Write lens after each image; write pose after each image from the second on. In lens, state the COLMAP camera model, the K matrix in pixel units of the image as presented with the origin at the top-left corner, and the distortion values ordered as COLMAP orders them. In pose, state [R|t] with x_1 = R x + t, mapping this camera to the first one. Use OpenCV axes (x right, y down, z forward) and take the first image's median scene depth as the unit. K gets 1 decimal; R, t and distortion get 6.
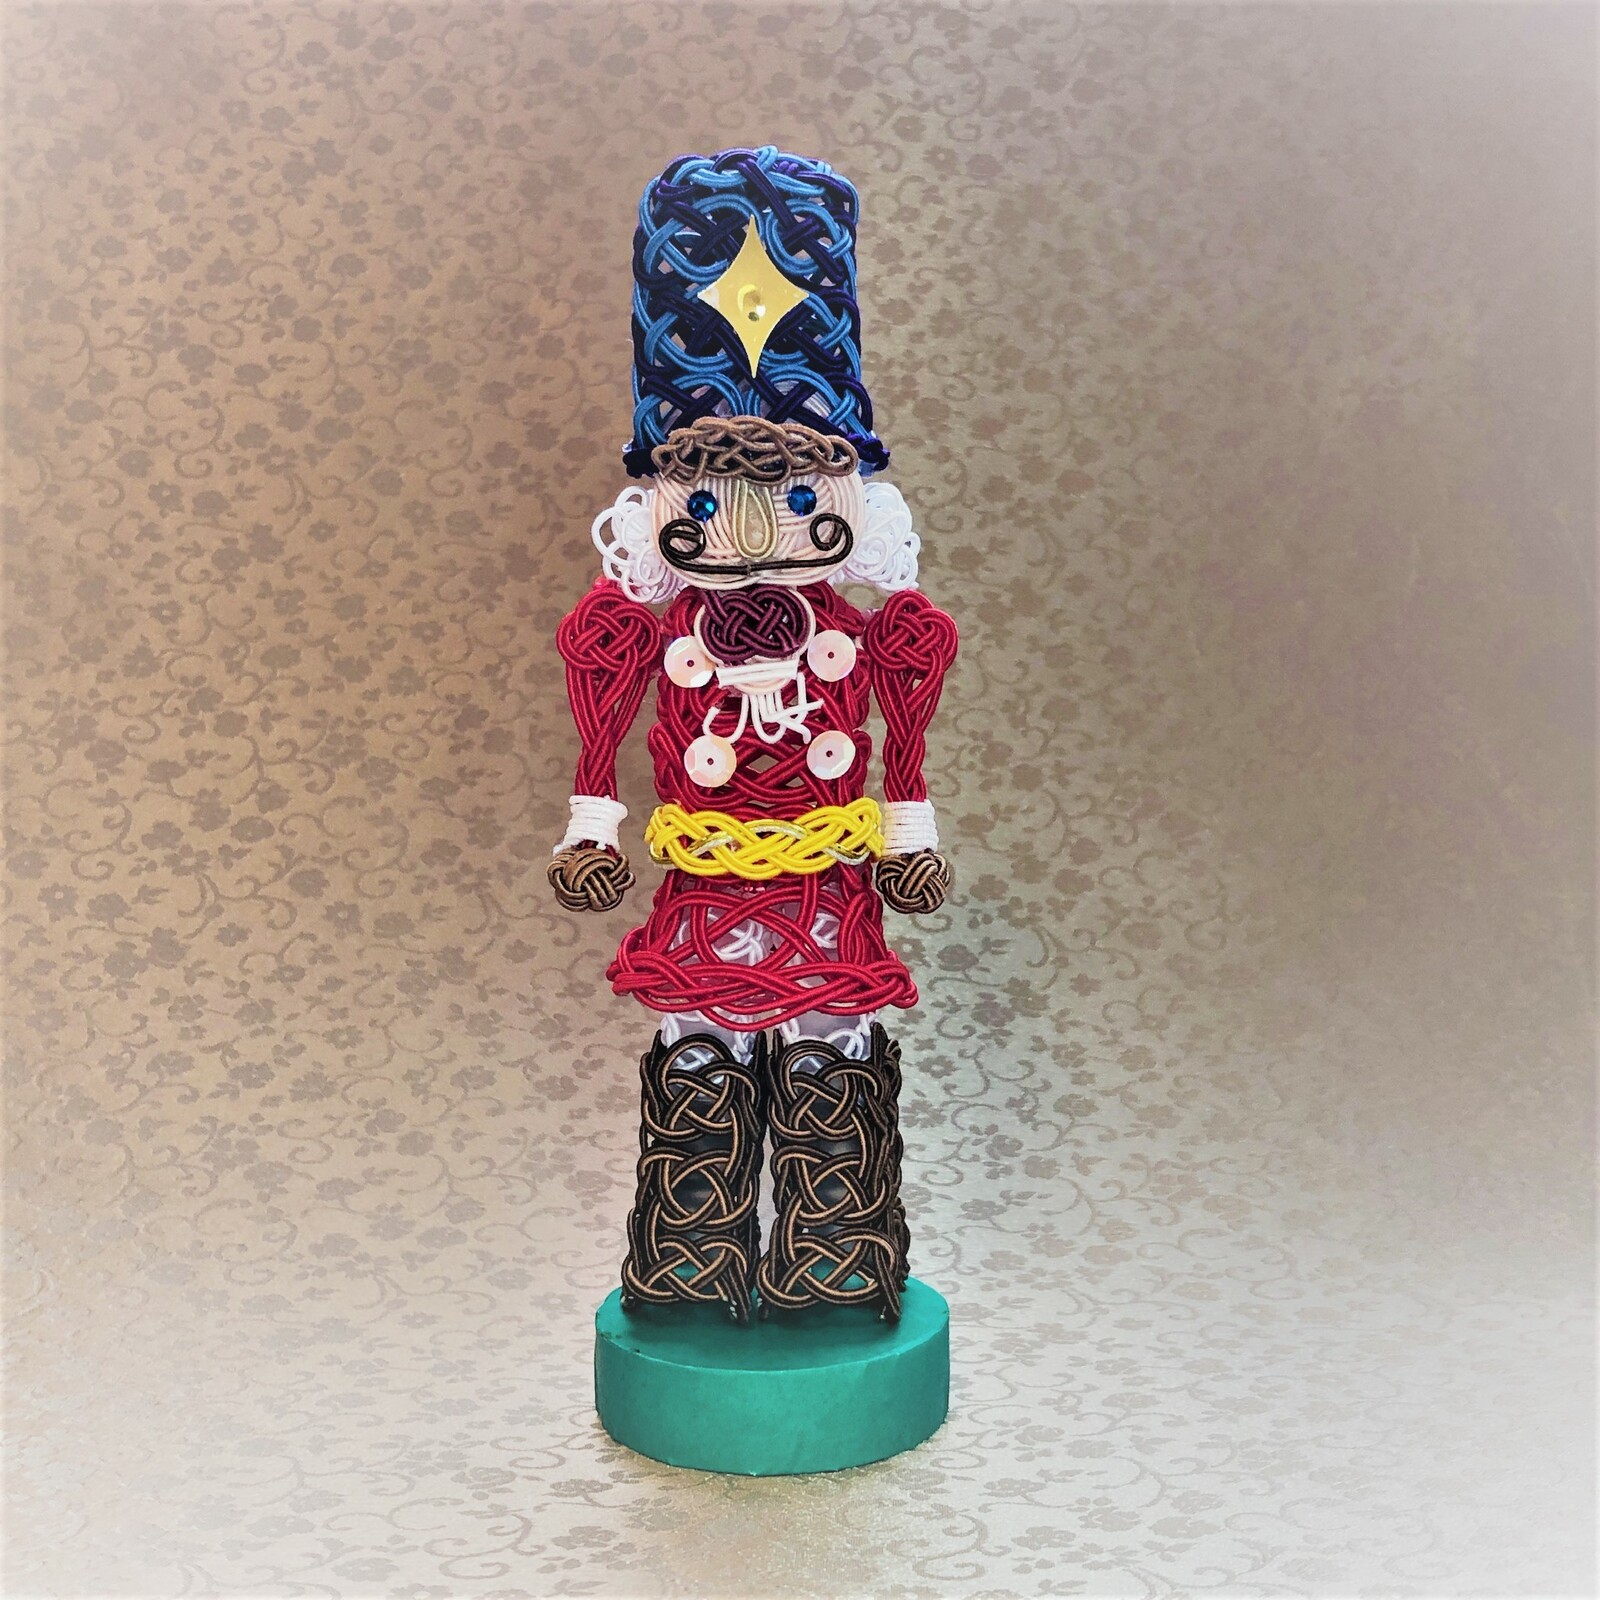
lens RADIAL K [[2258.4, 0, 802.9], [0, 2258.4, 797.9], [0, 0, 1]] dist [0.035465, 0.000000]
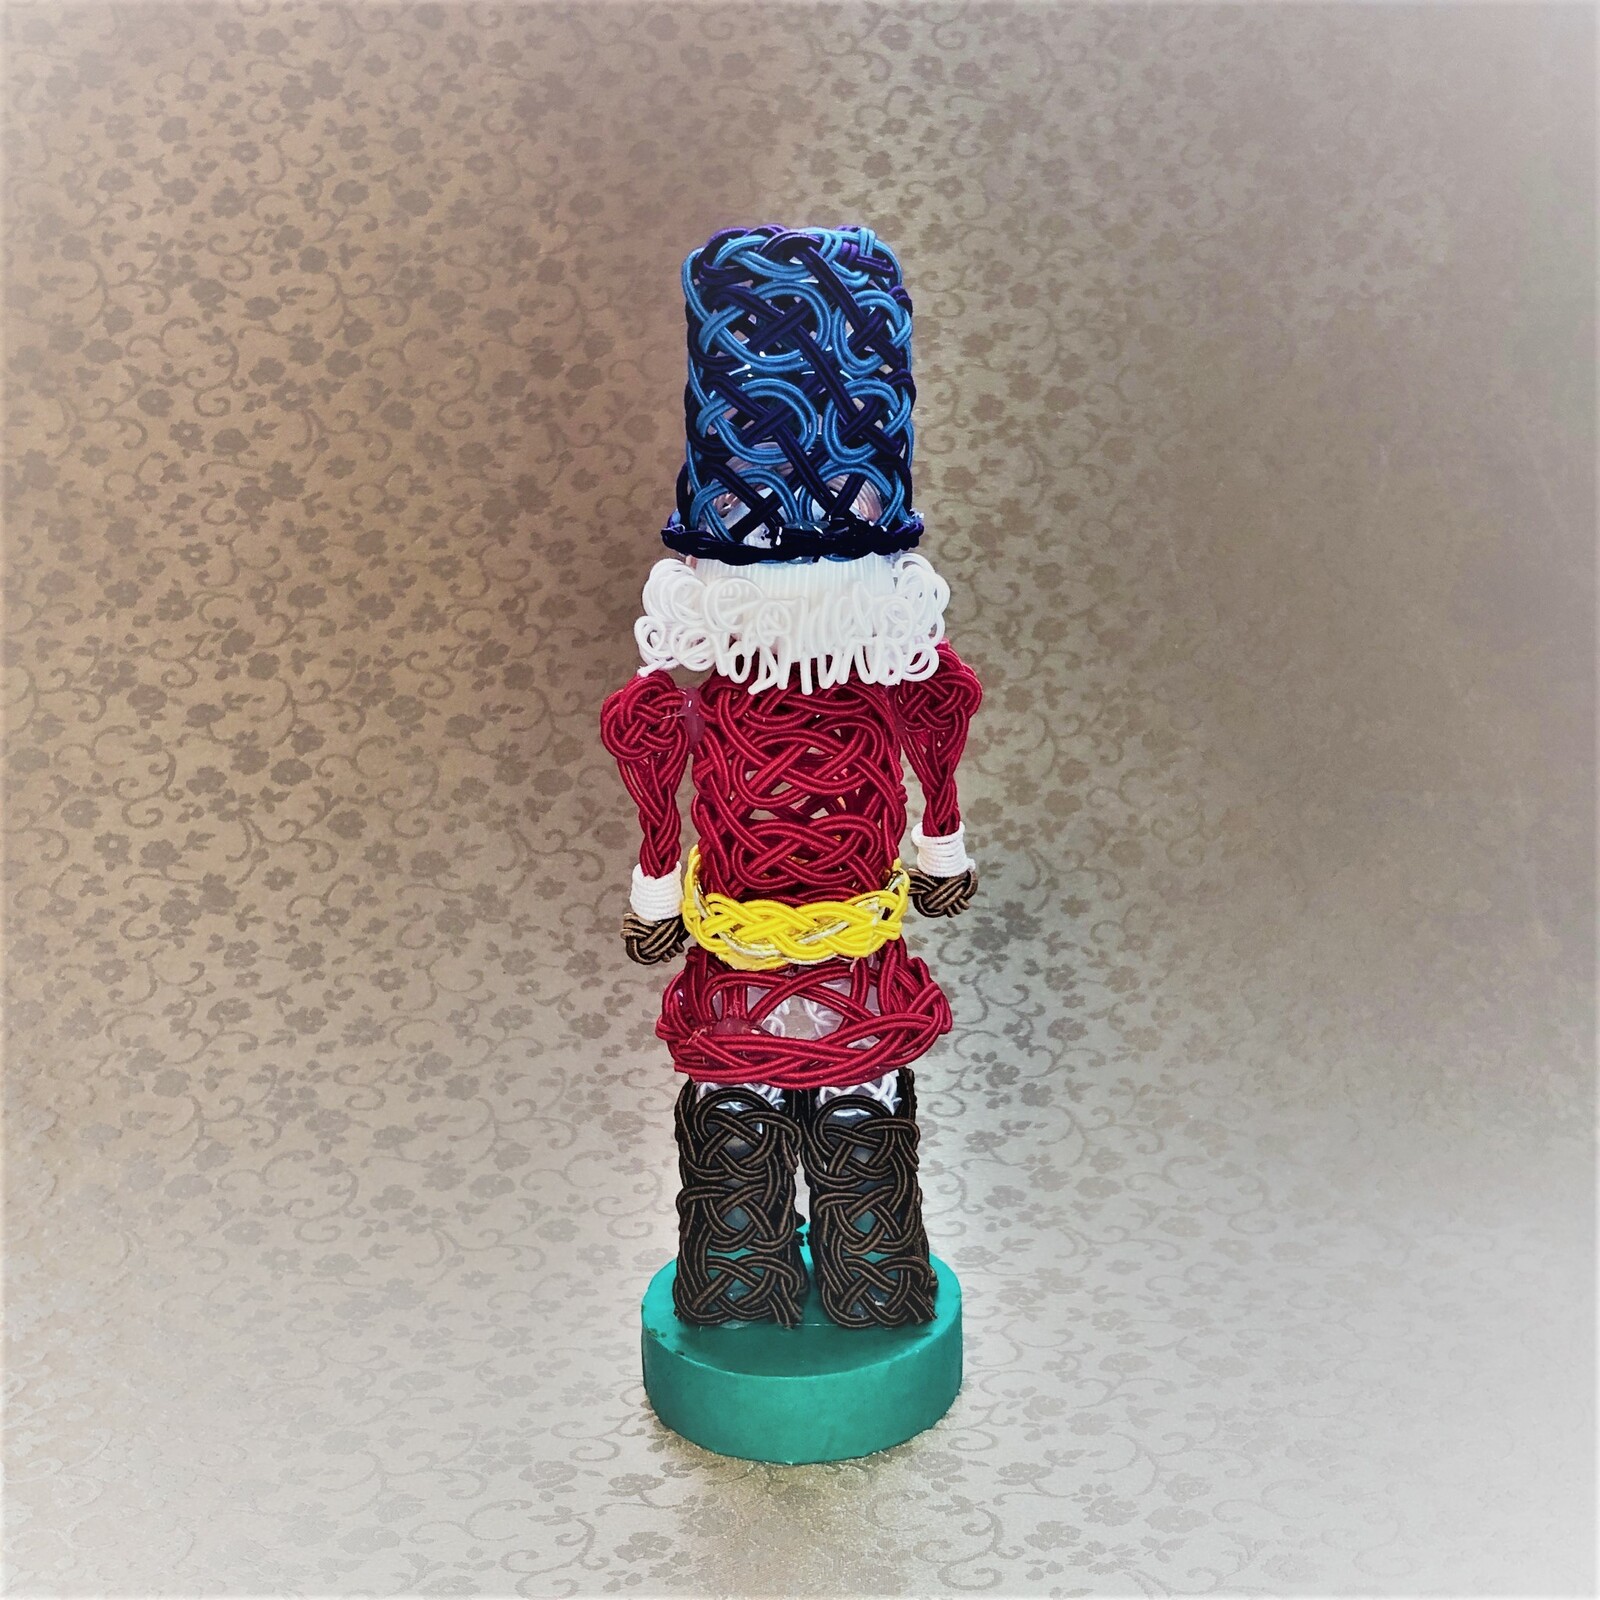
lens RADIAL K [[2118.1, 0, 827.5], [0, 2118.1, 795.3], [0, 0, 1]] dist [0.018493, 0.000000]
pose [[0.999613, -0.020920, 0.018333, -0.011683], [0.017998, 0.988951, 0.147144, -0.134175], [-0.021208, -0.146757, 0.988945, 0.011654]]
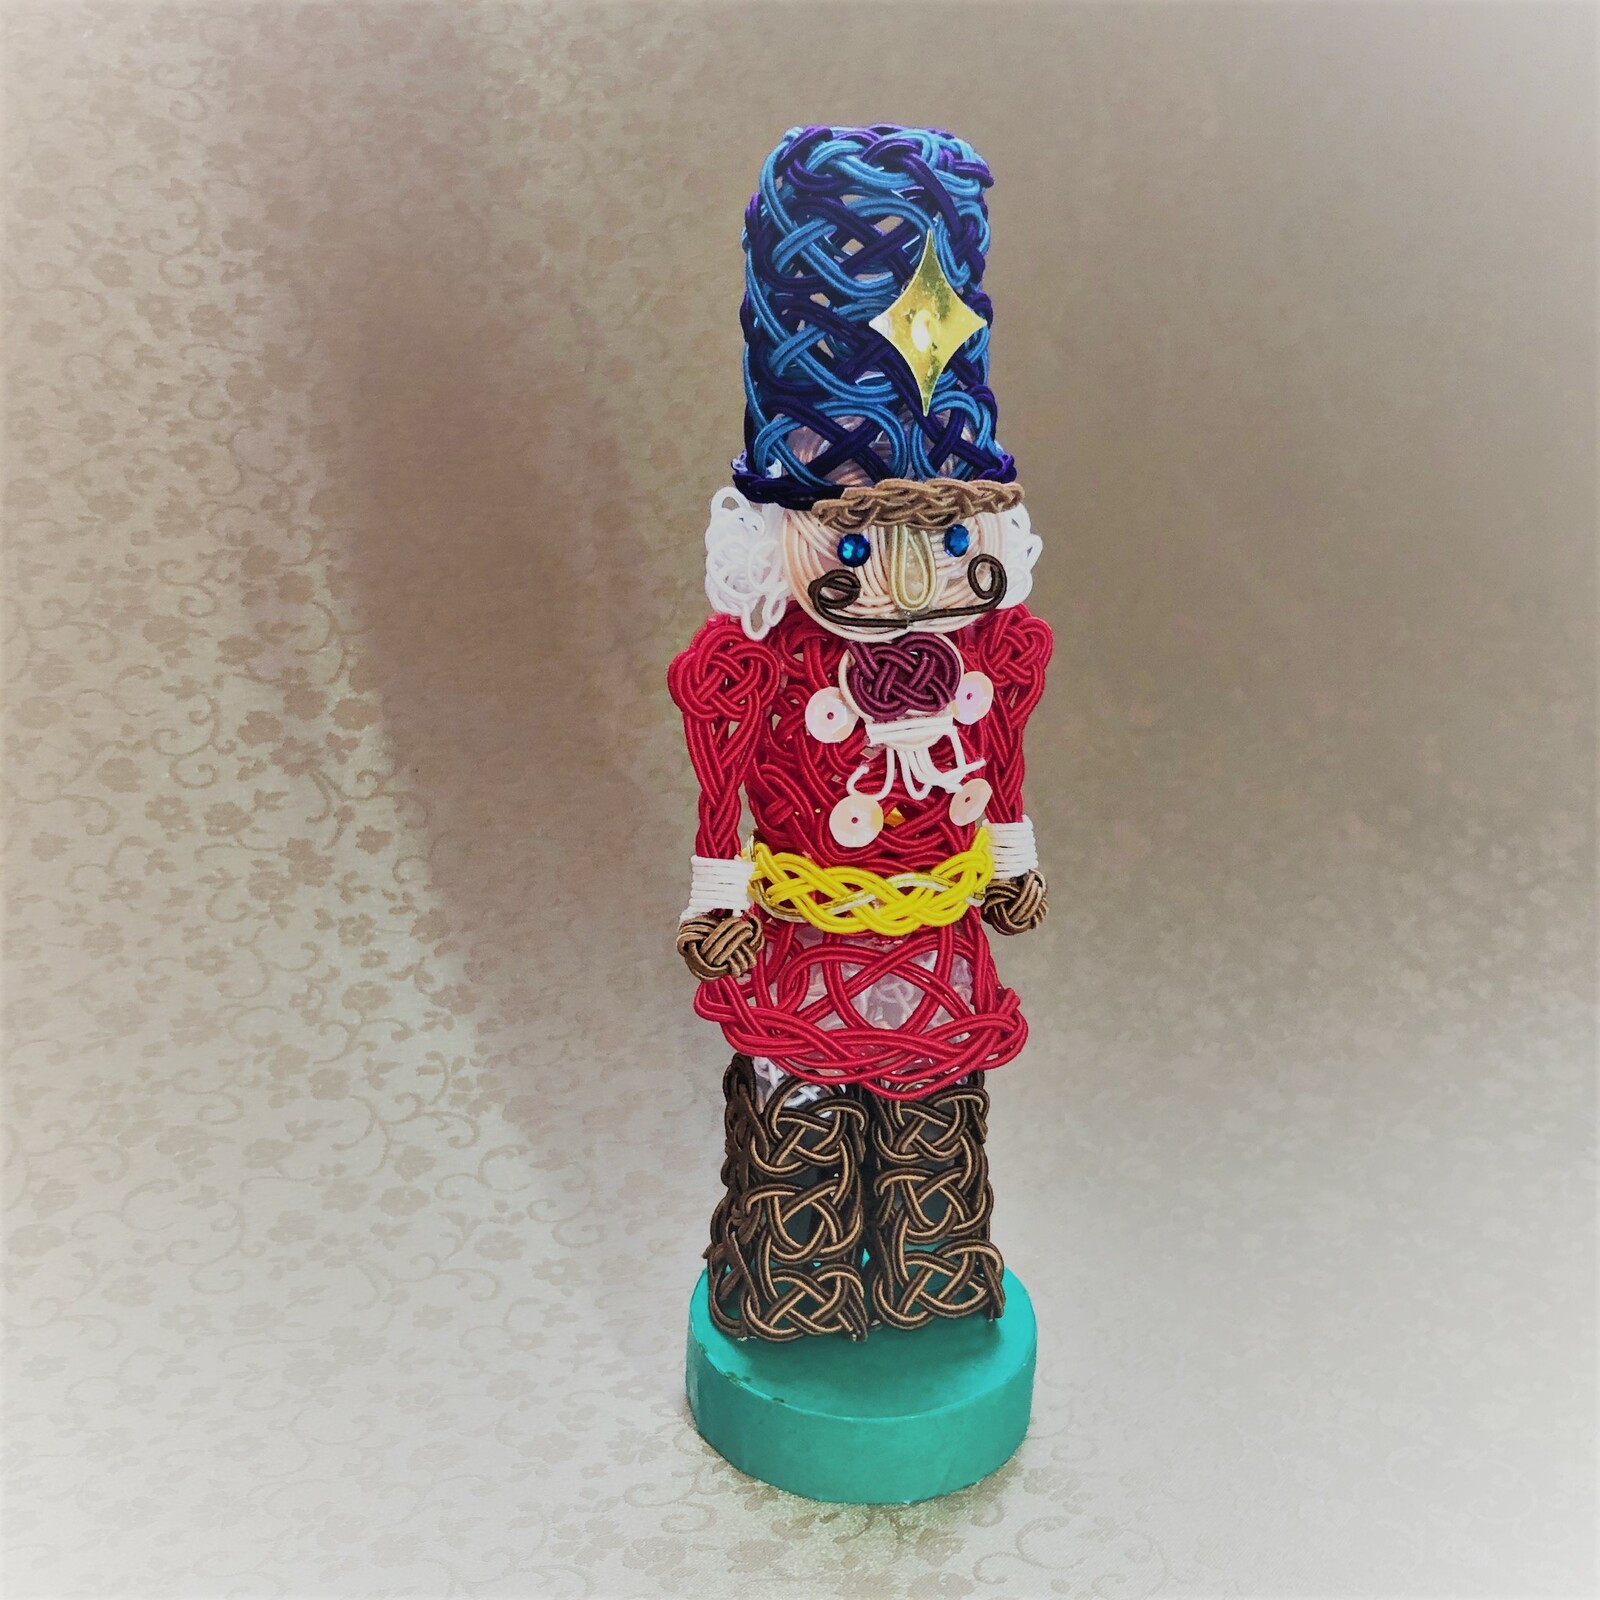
lens RADIAL K [[2118.1, 0, 811.9], [0, 2118.1, 804.4], [0, 0, 1]] dist [0.018493, 0.000000]
pose [[0.943700, -0.073113, 0.322622, -0.261649], [-0.010760, 0.967970, 0.250837, -0.186322], [-0.330628, -0.240186, 0.912686, 0.157906]]
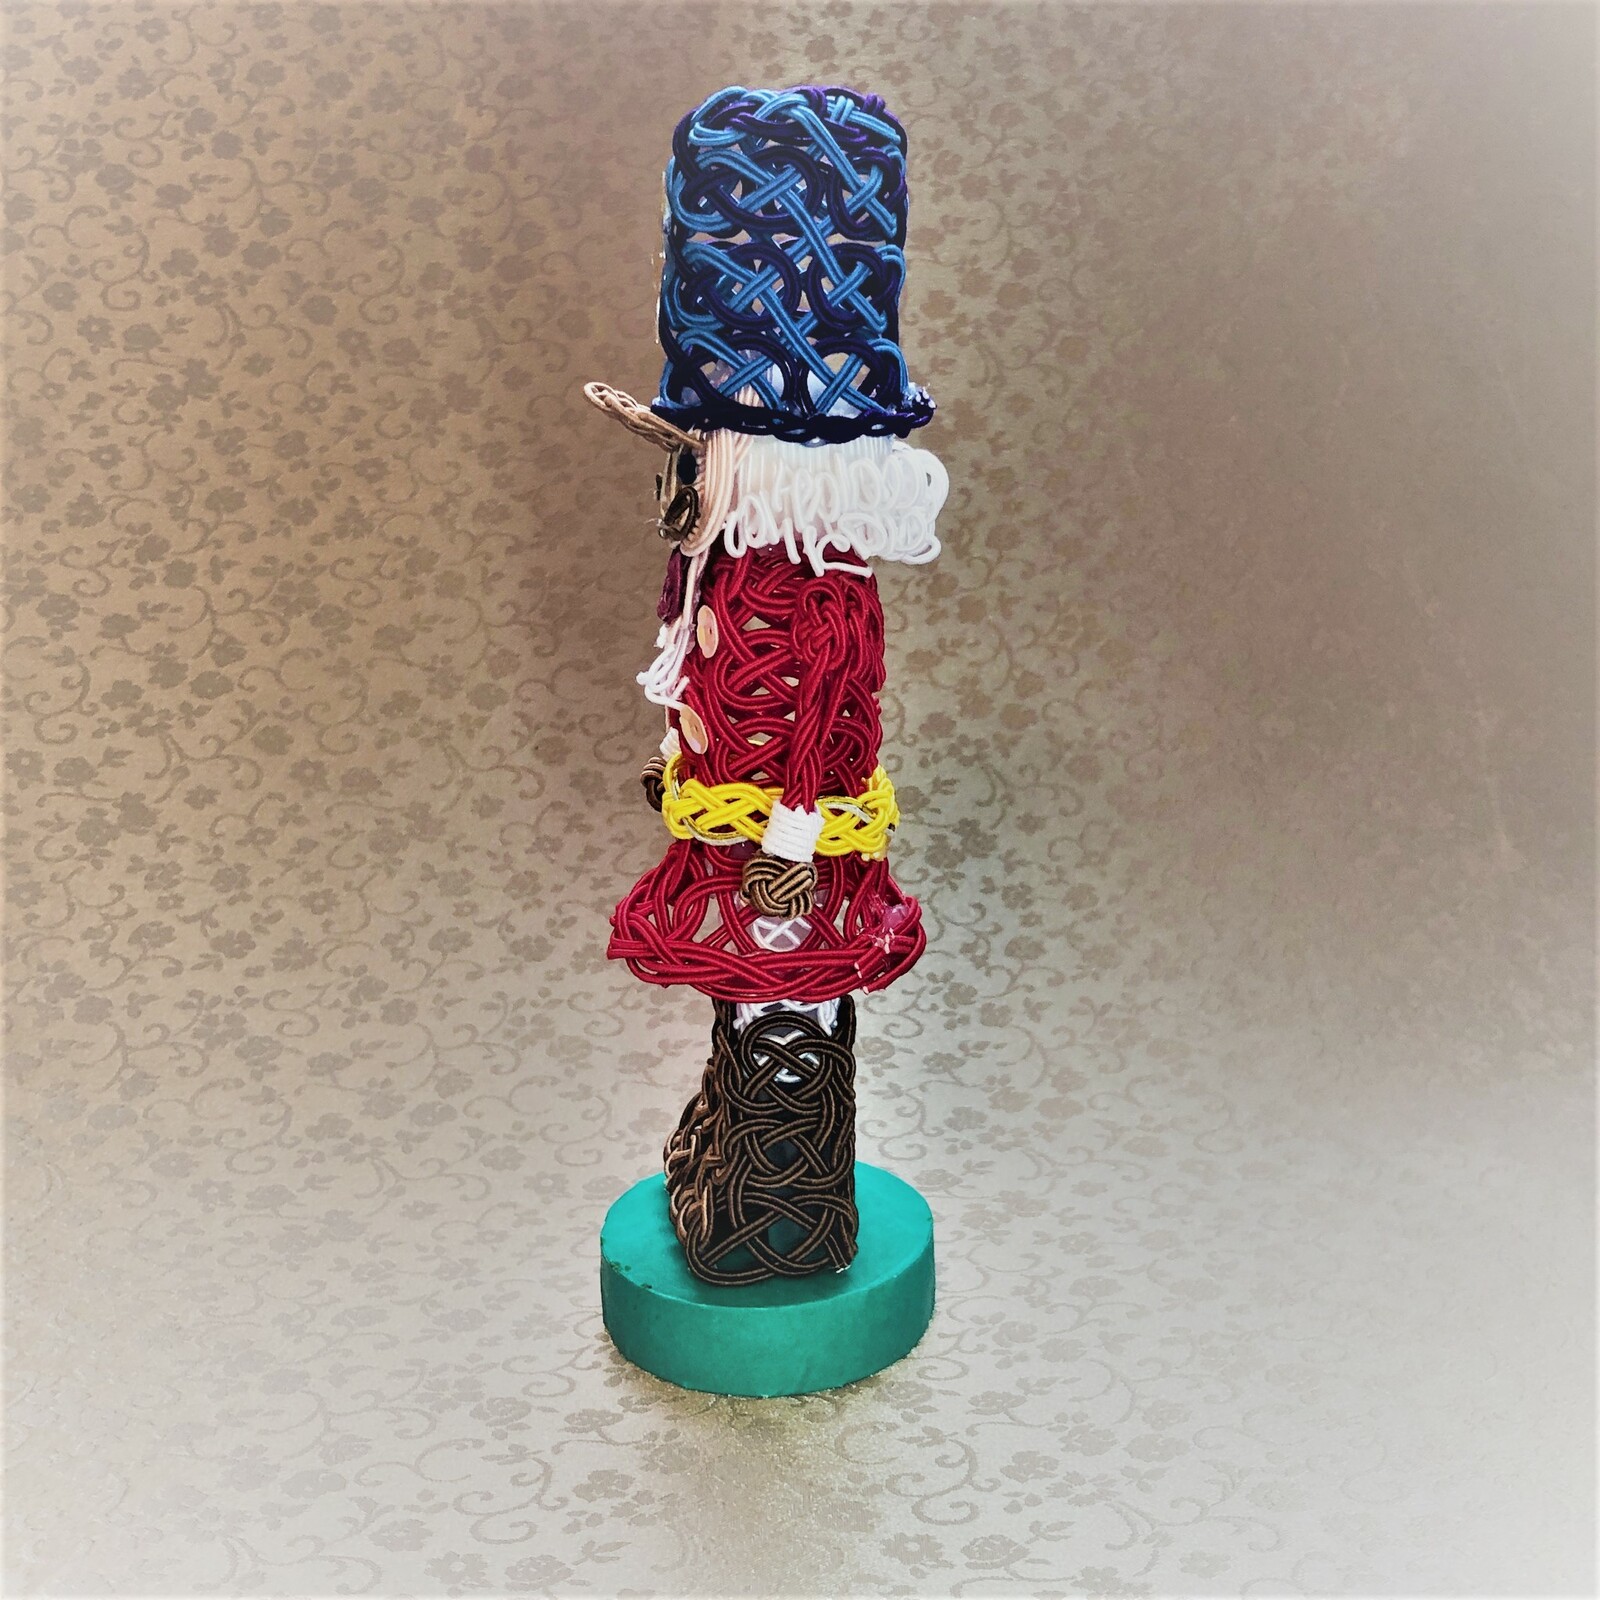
lens RADIAL K [[2118.1, 0, 824.7], [0, 2118.1, 815.6], [0, 0, 1]] dist [0.018493, 0.000000]
pose [[0.998159, -0.027048, 0.054282, -0.026292], [0.016286, 0.981707, 0.189703, -0.119721], [-0.058420, -0.188469, 0.980340, 0.050164]]
